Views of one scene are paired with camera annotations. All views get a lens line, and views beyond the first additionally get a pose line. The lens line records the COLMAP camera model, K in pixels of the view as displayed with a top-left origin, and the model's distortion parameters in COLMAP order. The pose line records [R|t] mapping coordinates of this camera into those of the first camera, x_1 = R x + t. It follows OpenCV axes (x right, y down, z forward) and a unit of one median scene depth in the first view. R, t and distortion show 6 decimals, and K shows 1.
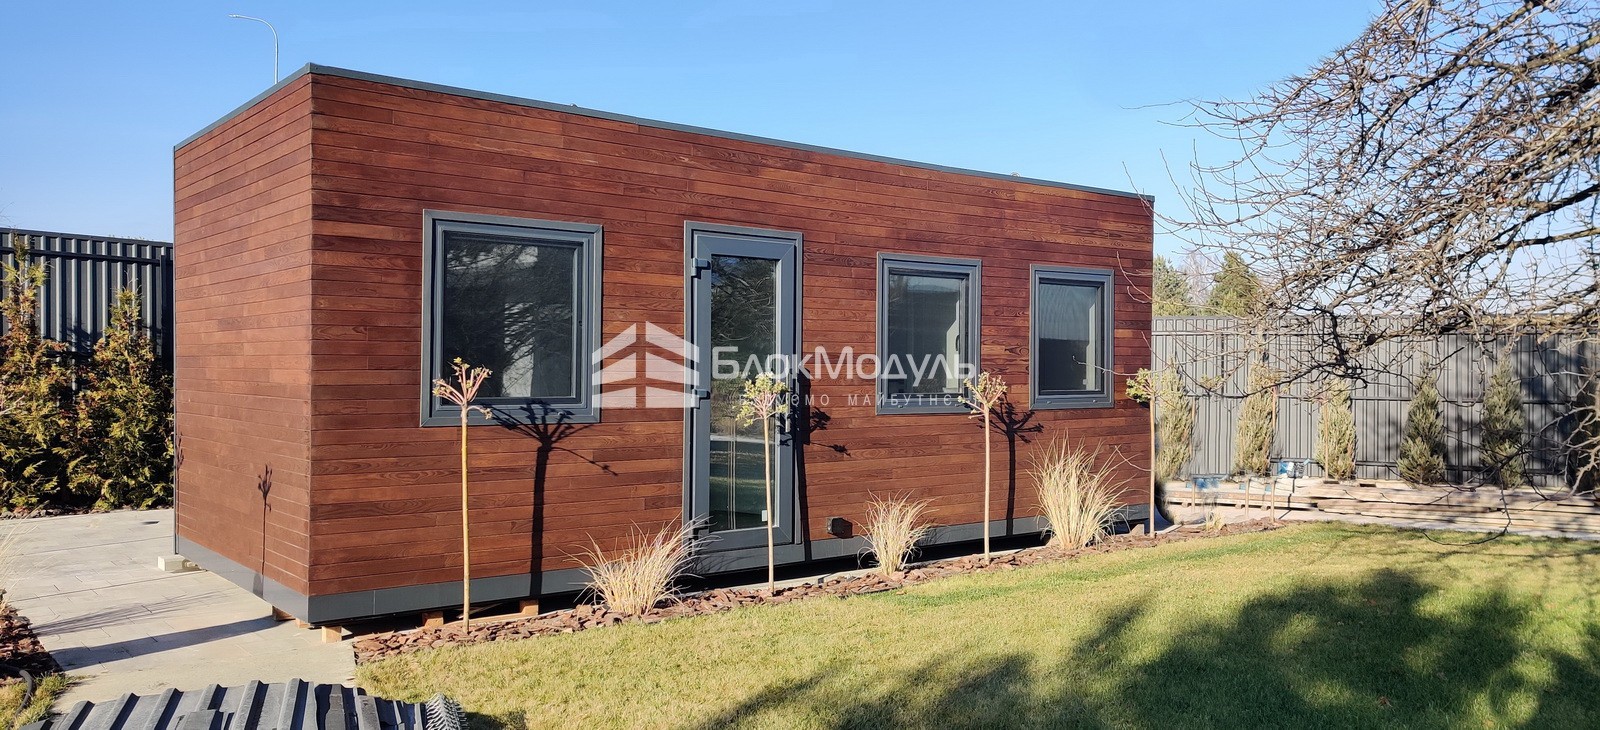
lens RADIAL K [[1204.0, 0, 824.2], [0, 1204.0, 360.5], [0, 0, 1]] dist [-0.006271, -0.002245]
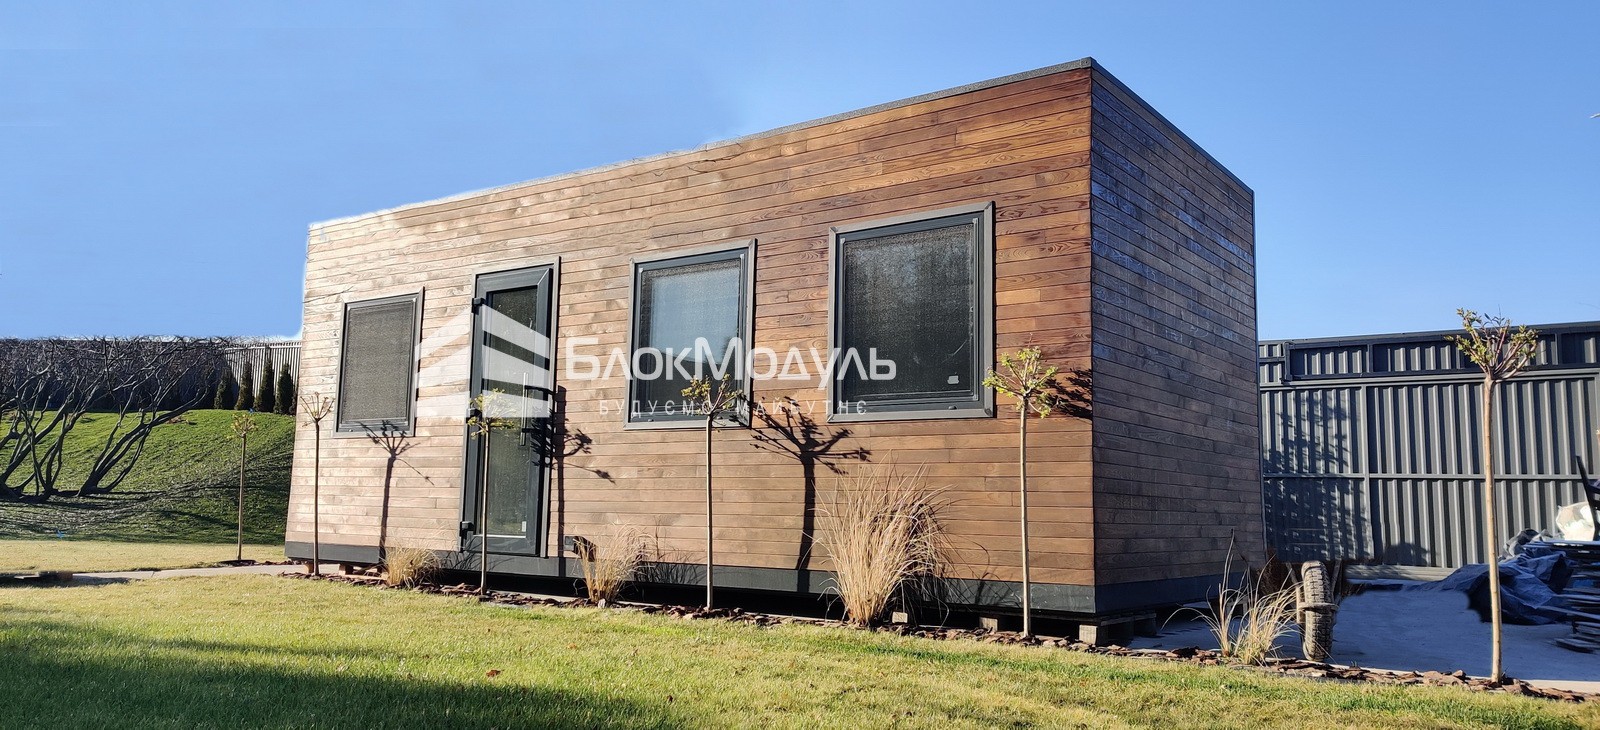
lens RADIAL K [[1203.9, 0, 800.0], [0, 1203.9, 365.0], [0, 0, 1]] dist [-0.044166, -0.001636]
pose [[0.267873, -0.126923, -0.955057, 1.113221], [-0.019425, 0.990372, -0.137064, 0.137473], [0.963258, 0.055268, 0.262828, 1.017488]]
